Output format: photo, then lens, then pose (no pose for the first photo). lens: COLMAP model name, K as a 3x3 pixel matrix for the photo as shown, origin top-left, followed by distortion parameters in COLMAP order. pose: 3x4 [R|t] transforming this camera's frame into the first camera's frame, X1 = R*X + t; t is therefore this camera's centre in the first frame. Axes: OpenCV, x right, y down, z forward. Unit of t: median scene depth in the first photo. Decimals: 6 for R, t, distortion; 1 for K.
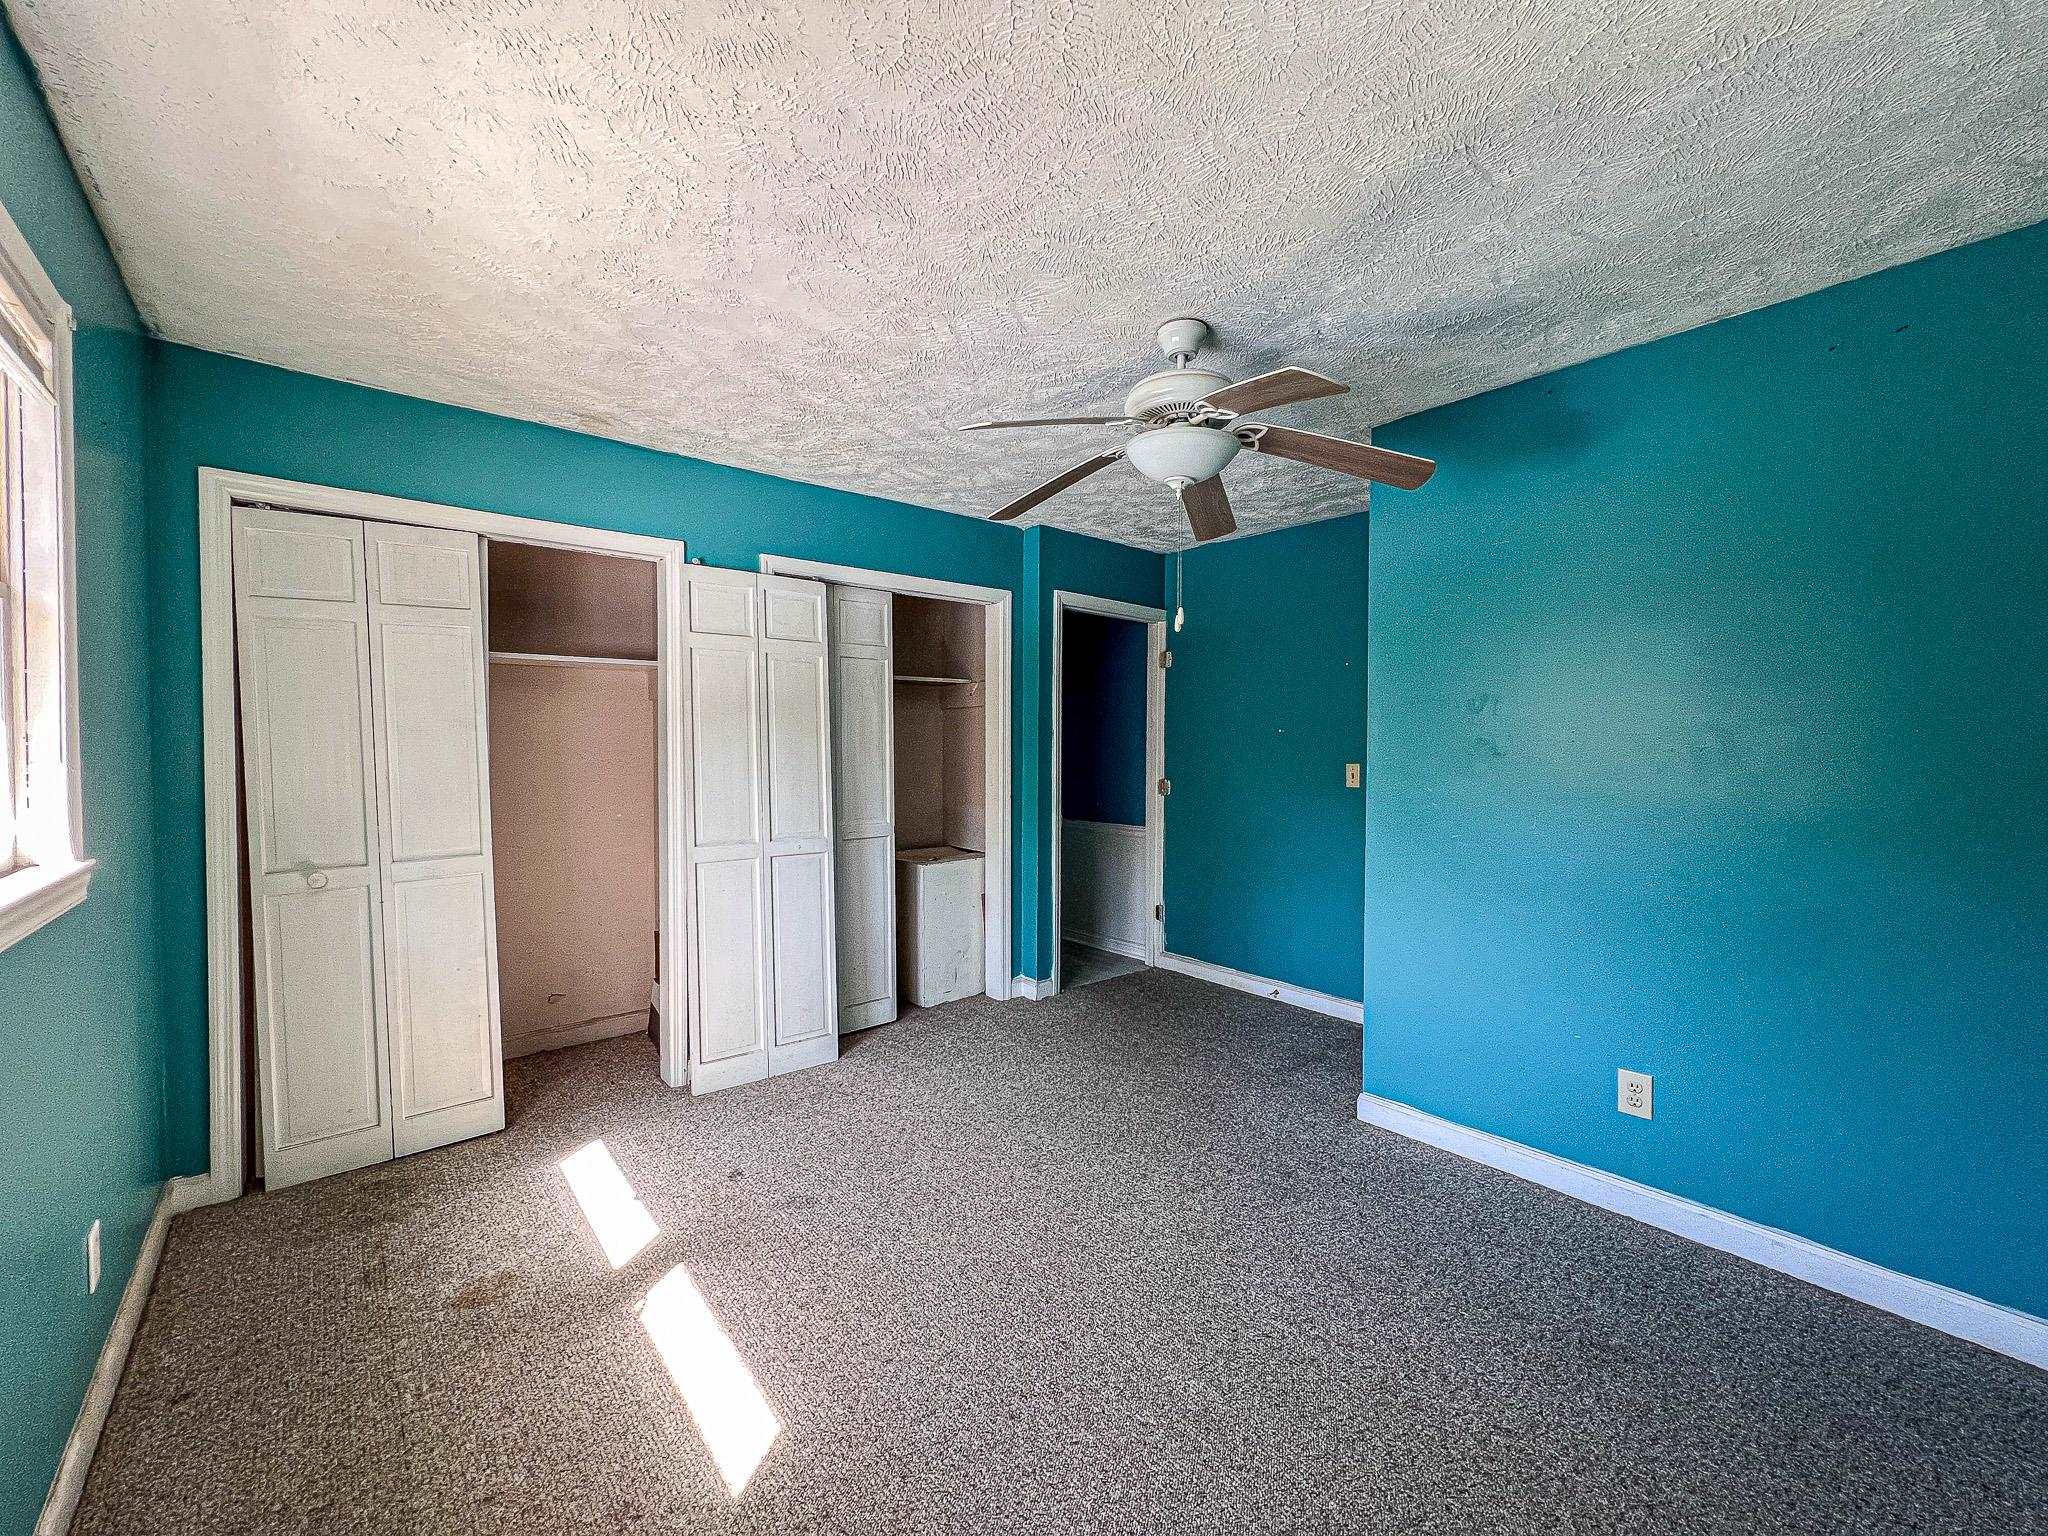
lens RADIAL K [[820.7, 0, 1017.6], [0, 820.7, 764.3], [0, 0, 1]] dist [-0.002712, 0.000665]
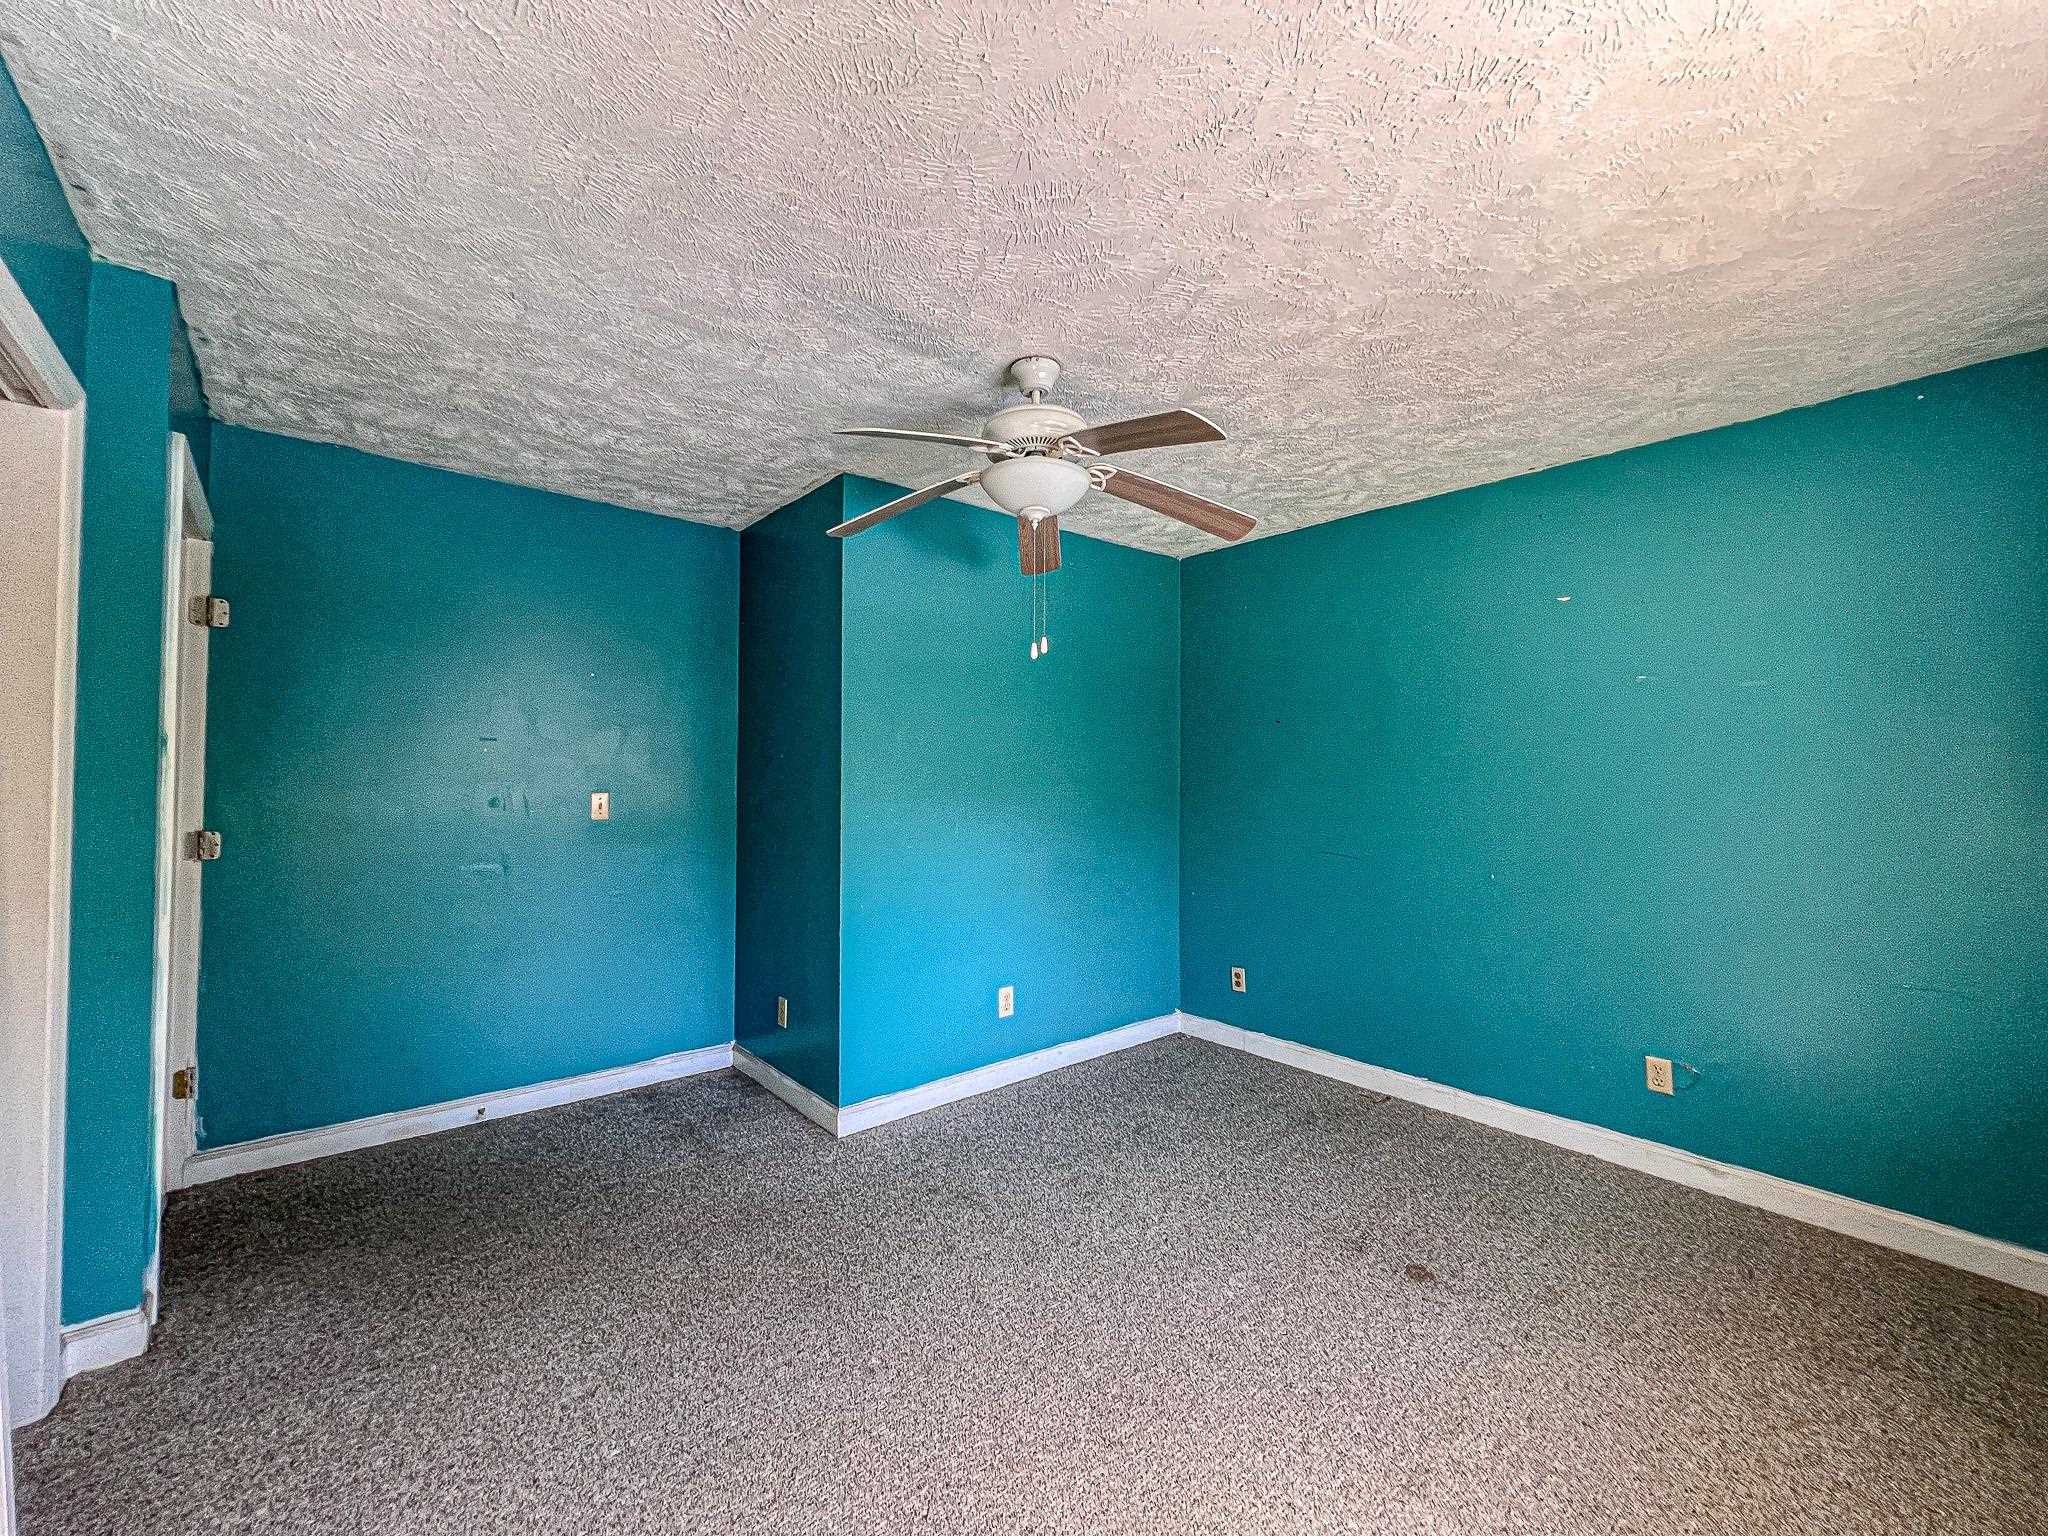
lens RADIAL K [[820.7, 0, 1017.6], [0, 820.7, 764.3], [0, 0, 1]] dist [-0.002712, 0.000665]
pose [[-0.006278, 0.015323, 0.999863, -0.564788], [0.020042, 0.999684, -0.015195, -0.010569], [-0.999779, 0.019944, -0.006584, 0.713920]]
